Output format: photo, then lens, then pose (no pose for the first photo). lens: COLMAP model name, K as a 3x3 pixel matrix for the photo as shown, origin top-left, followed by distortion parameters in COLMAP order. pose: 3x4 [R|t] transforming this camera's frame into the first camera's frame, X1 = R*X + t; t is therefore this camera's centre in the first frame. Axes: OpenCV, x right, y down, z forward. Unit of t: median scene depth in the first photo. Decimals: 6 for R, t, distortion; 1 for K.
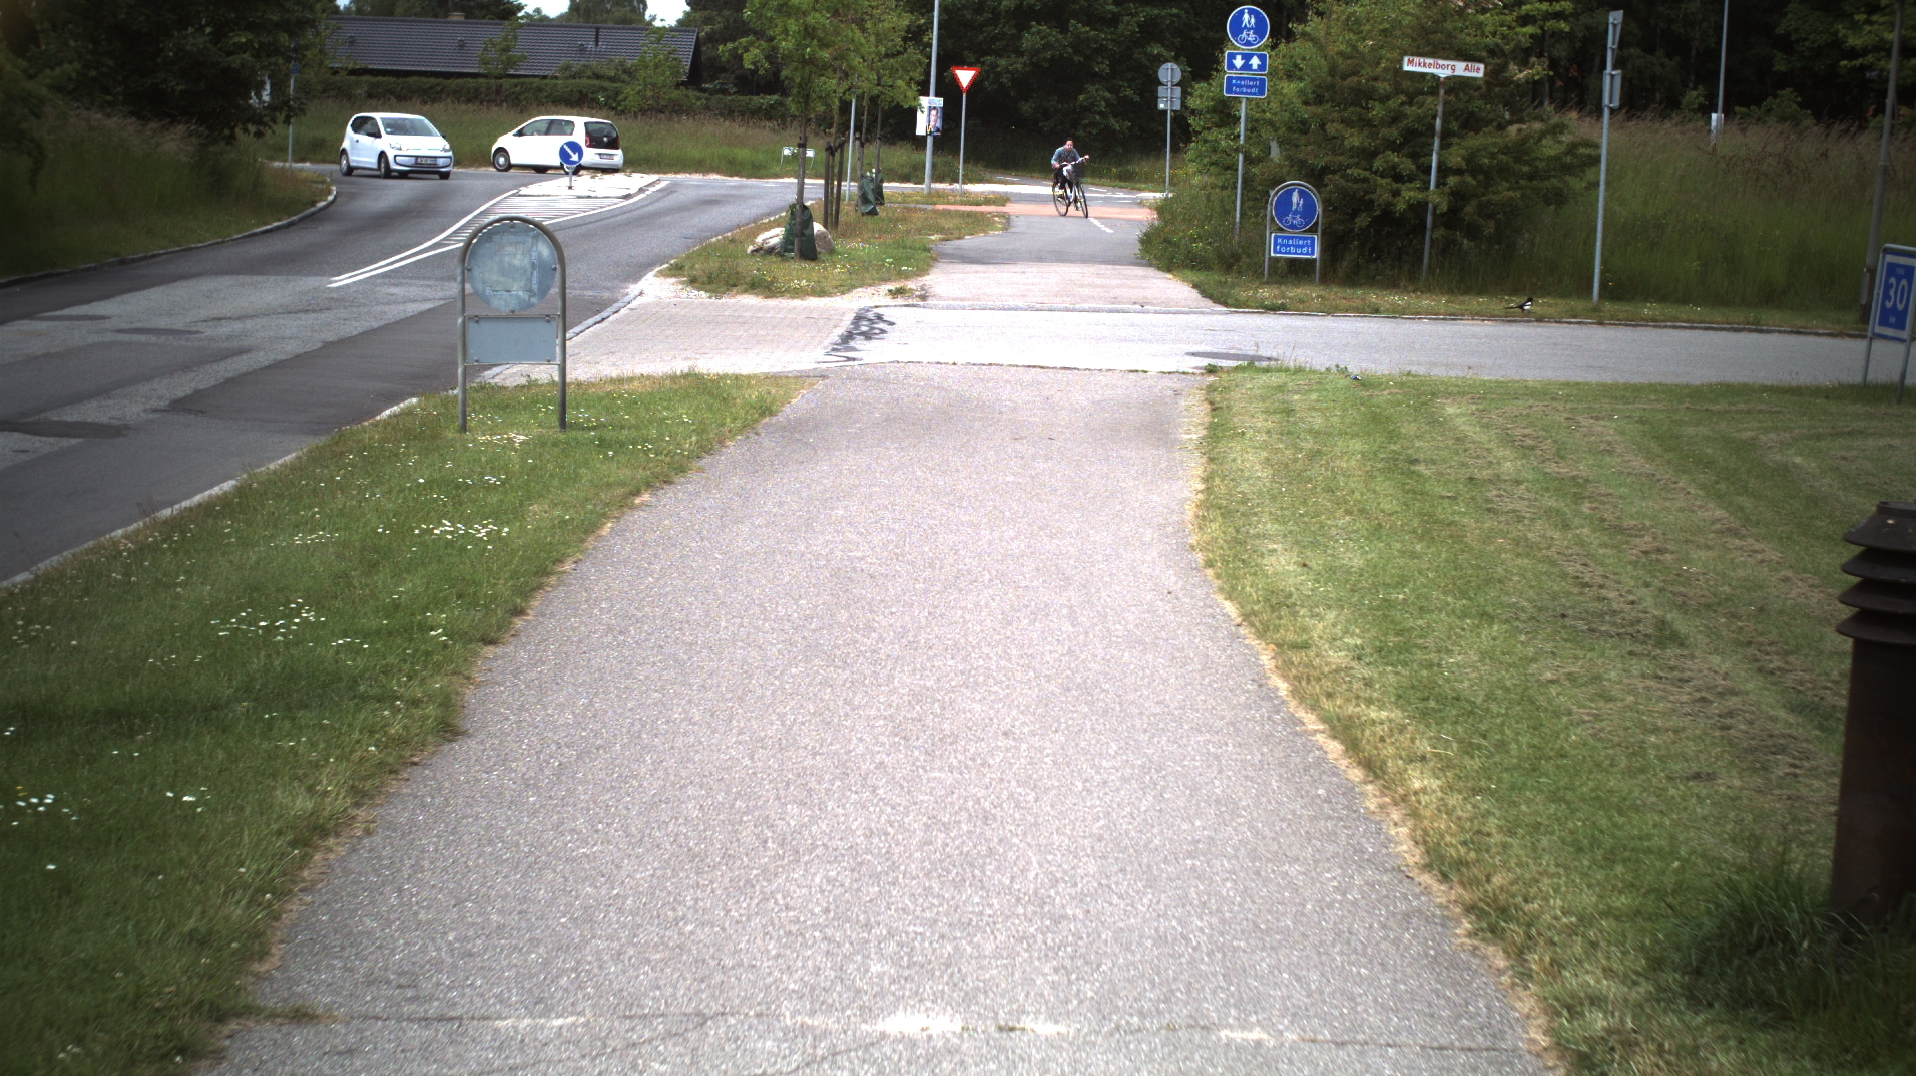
lens RADIAL K [[3401.3, 0, 958.0], [0, 3401.3, 538.0], [0, 0, 1]] dist [-0.305215, 0.449735]
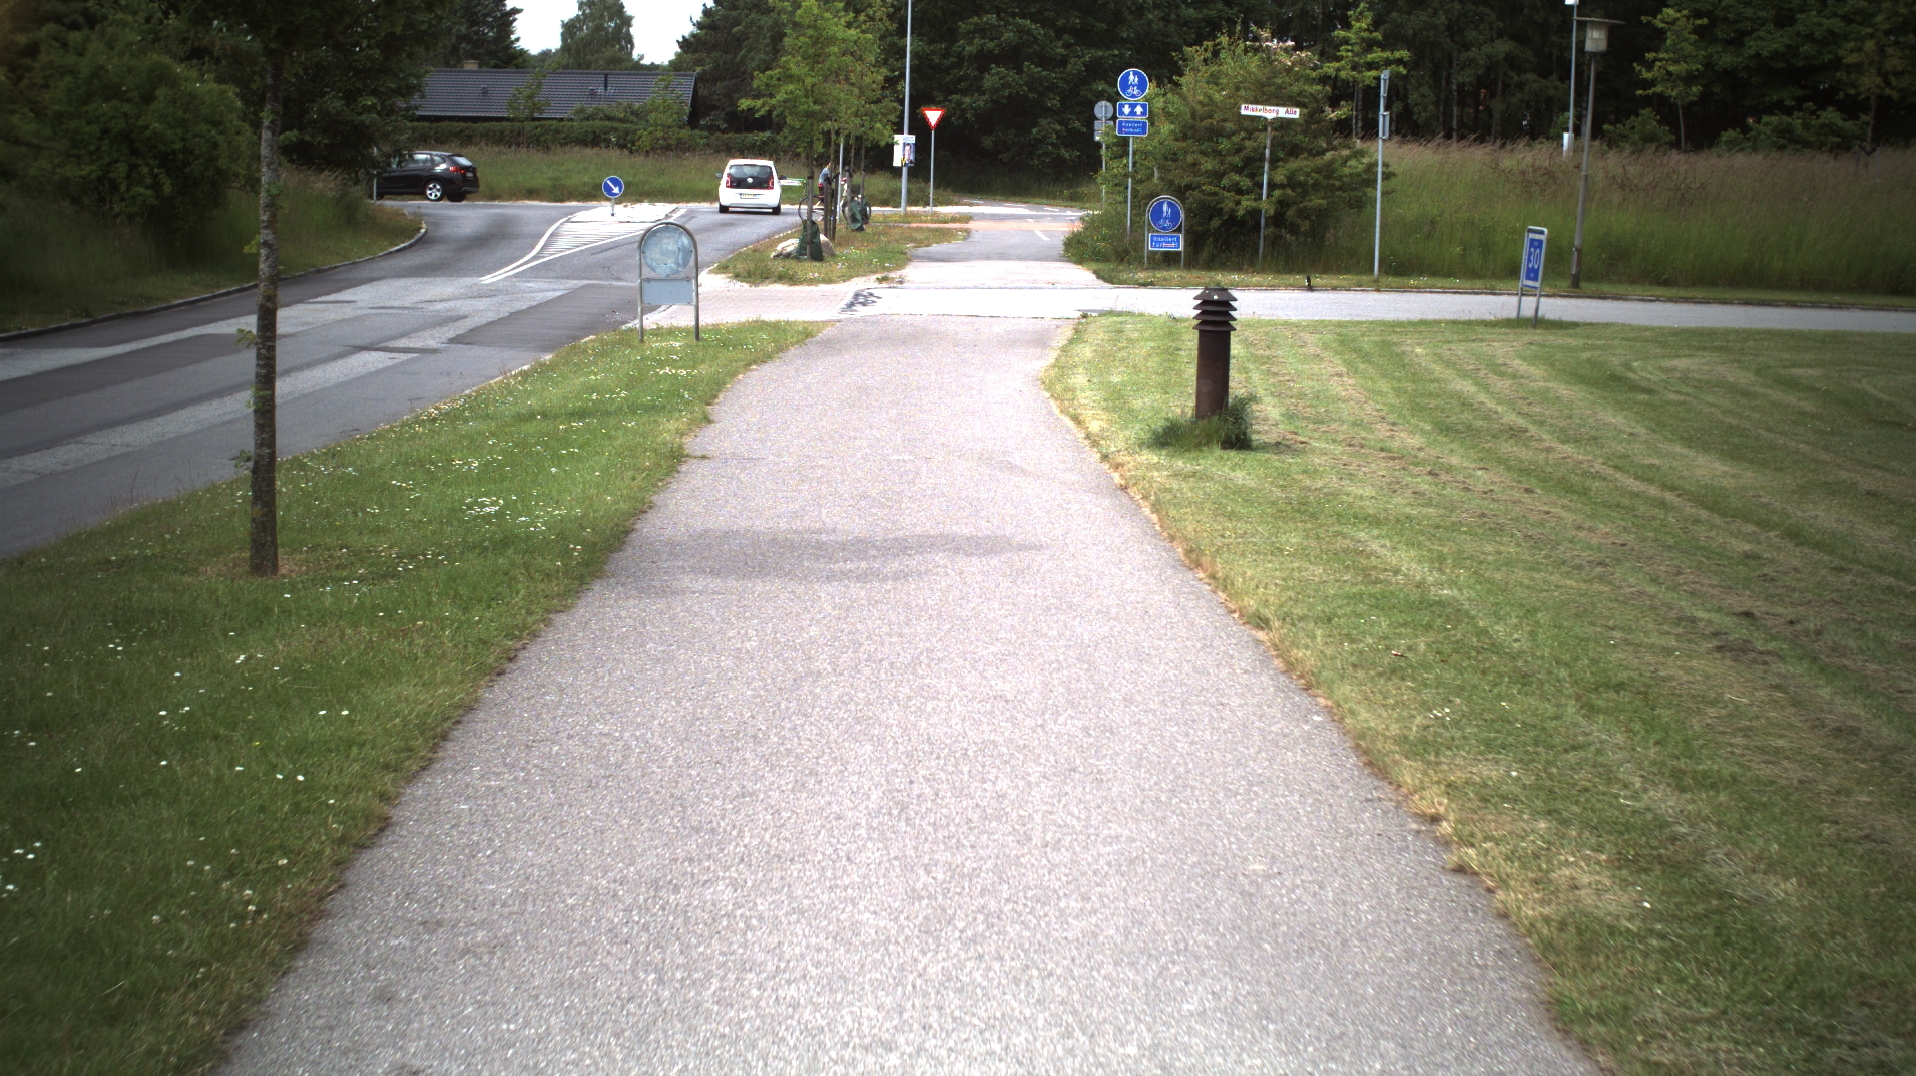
lens RADIAL K [[3401.3, 0, 958.0], [0, 3401.3, 538.0], [0, 0, 1]] dist [-0.305215, 0.449735]
pose [[0.999773, -0.020830, 0.004508, 0.004462], [0.020864, 0.999754, -0.007576, 0.041510], [-0.004349, 0.007668, 0.999961, -0.370295]]
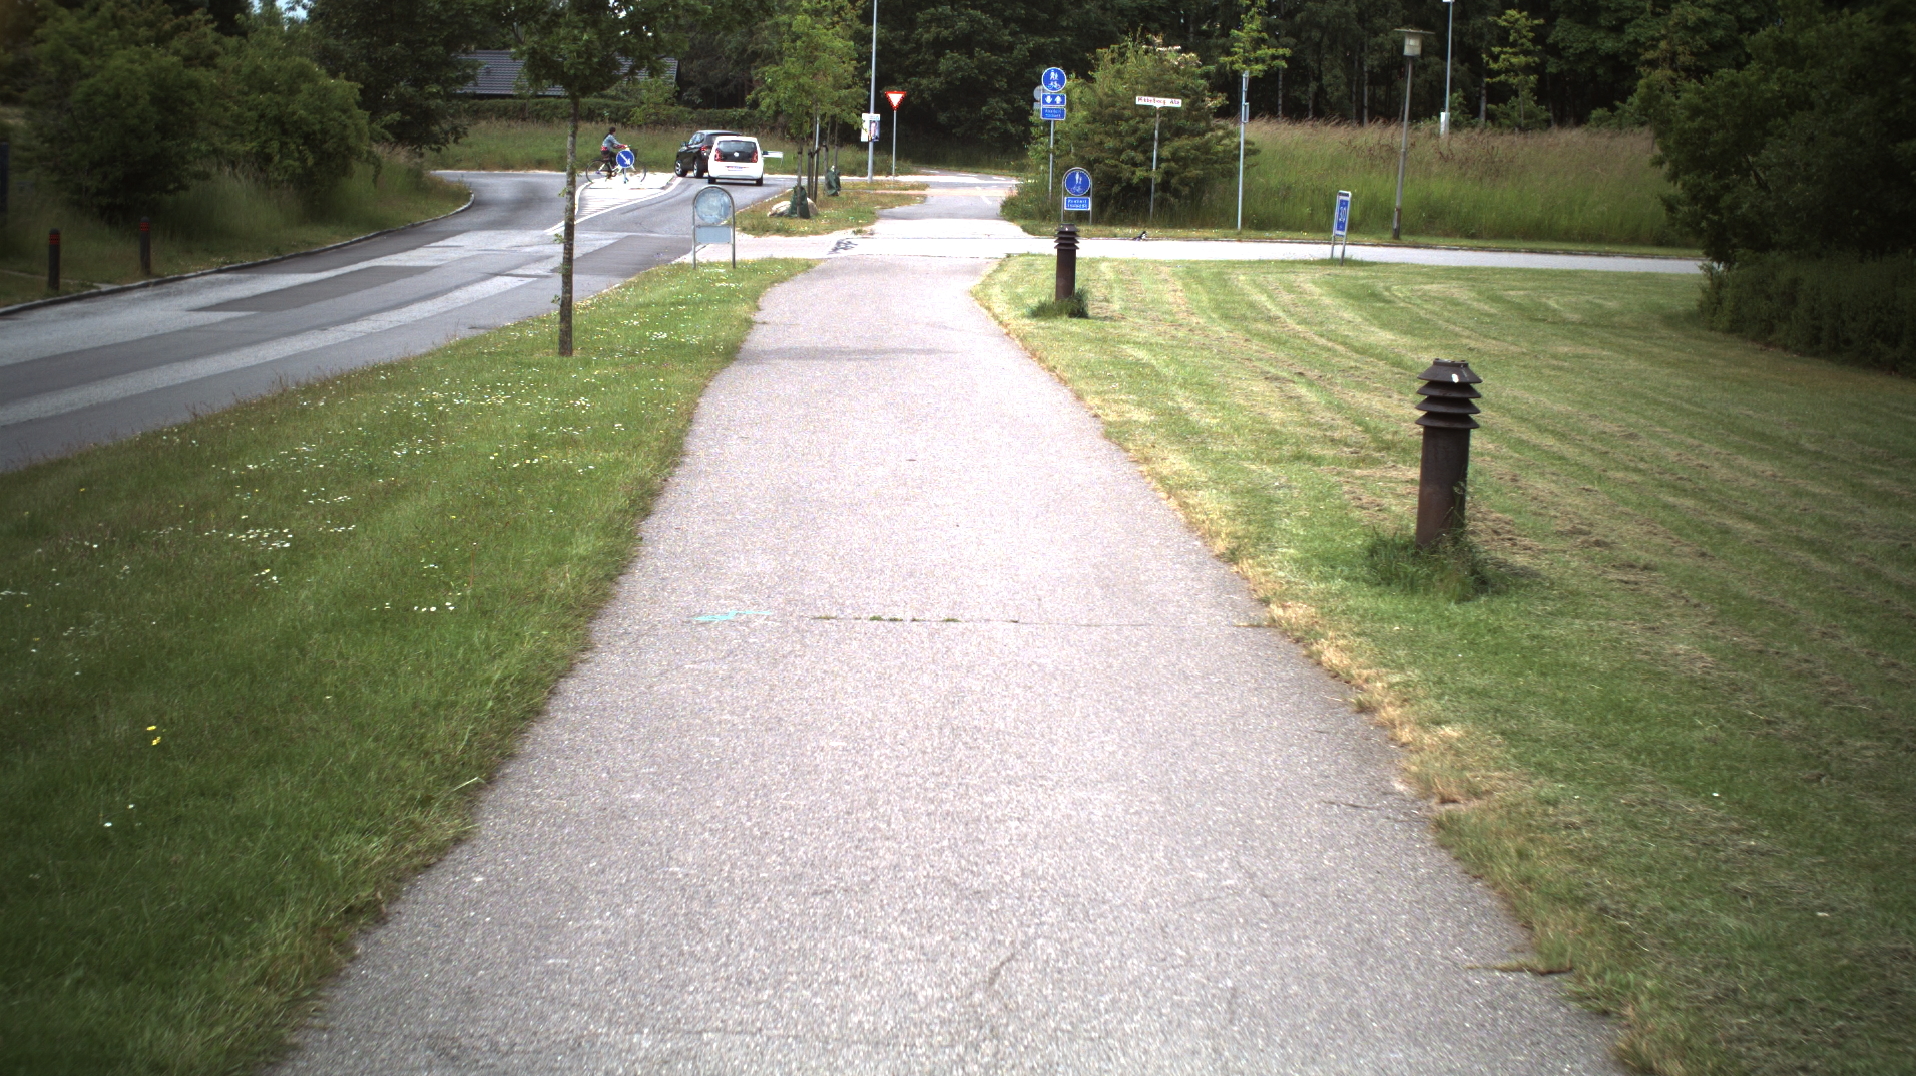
lens RADIAL K [[3401.3, 0, 958.0], [0, 3401.3, 538.0], [0, 0, 1]] dist [-0.305215, 0.449735]
pose [[0.999664, -0.020060, 0.016411, 0.002762], [0.020037, 0.999798, 0.001601, 0.080698], [-0.016440, -0.001272, 0.999864, -0.740475]]
